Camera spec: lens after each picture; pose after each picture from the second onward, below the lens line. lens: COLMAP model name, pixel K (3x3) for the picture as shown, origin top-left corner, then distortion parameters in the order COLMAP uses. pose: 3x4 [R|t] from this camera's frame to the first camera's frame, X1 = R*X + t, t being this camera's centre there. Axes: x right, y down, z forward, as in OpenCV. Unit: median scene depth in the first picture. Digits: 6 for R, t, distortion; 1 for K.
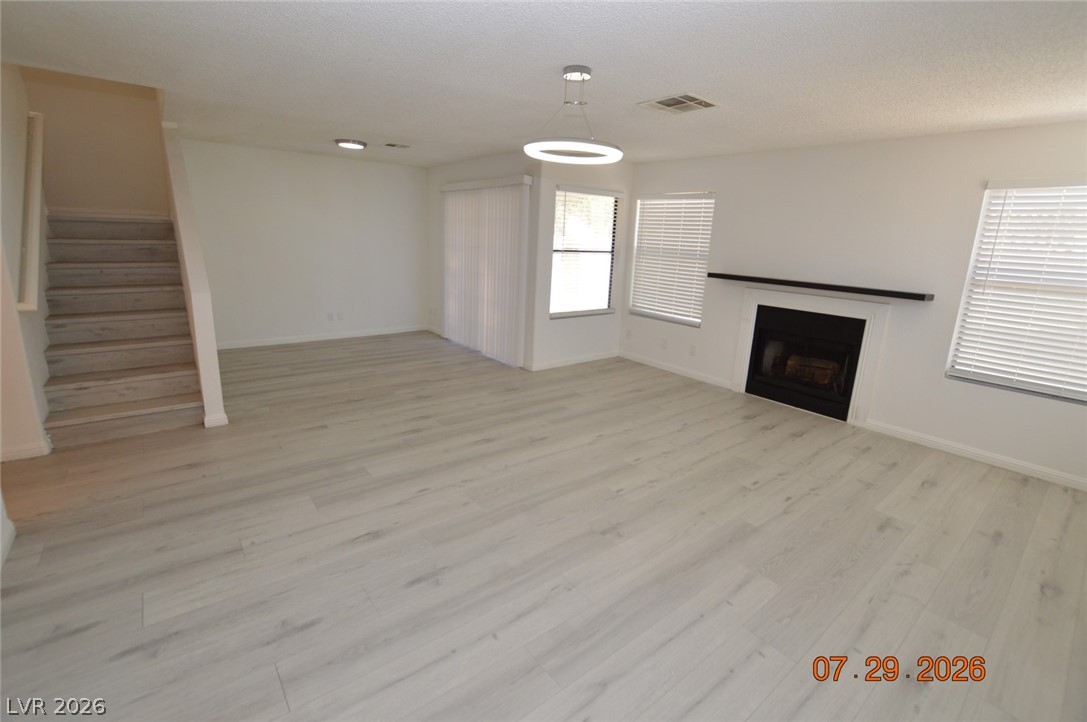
lens RADIAL K [[492.2, 0, 544.0], [0, 492.2, 349.1], [0, 0, 1]] dist [-0.037249, 0.005886]
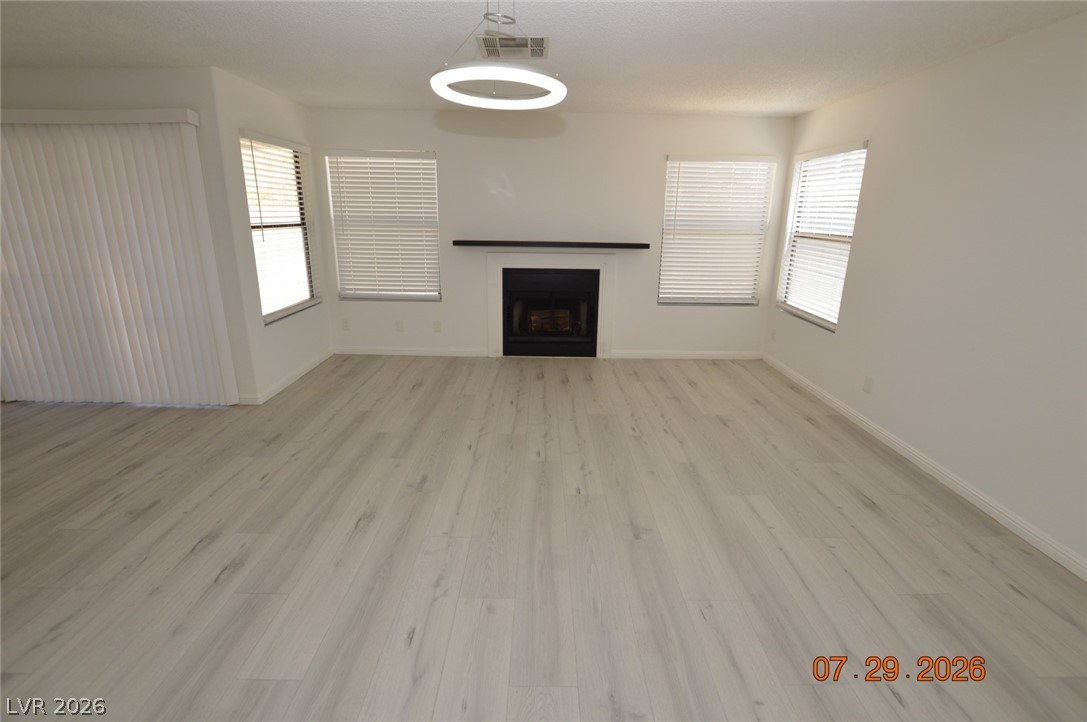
lens RADIAL K [[492.2, 0, 544.0], [0, 492.2, 349.1], [0, 0, 1]] dist [-0.037249, 0.005886]
pose [[0.615263, -0.240579, 0.750715, -0.314849], [0.186652, 0.969674, 0.157774, -0.073961], [-0.765906, 0.043050, 0.641509, 0.291877]]
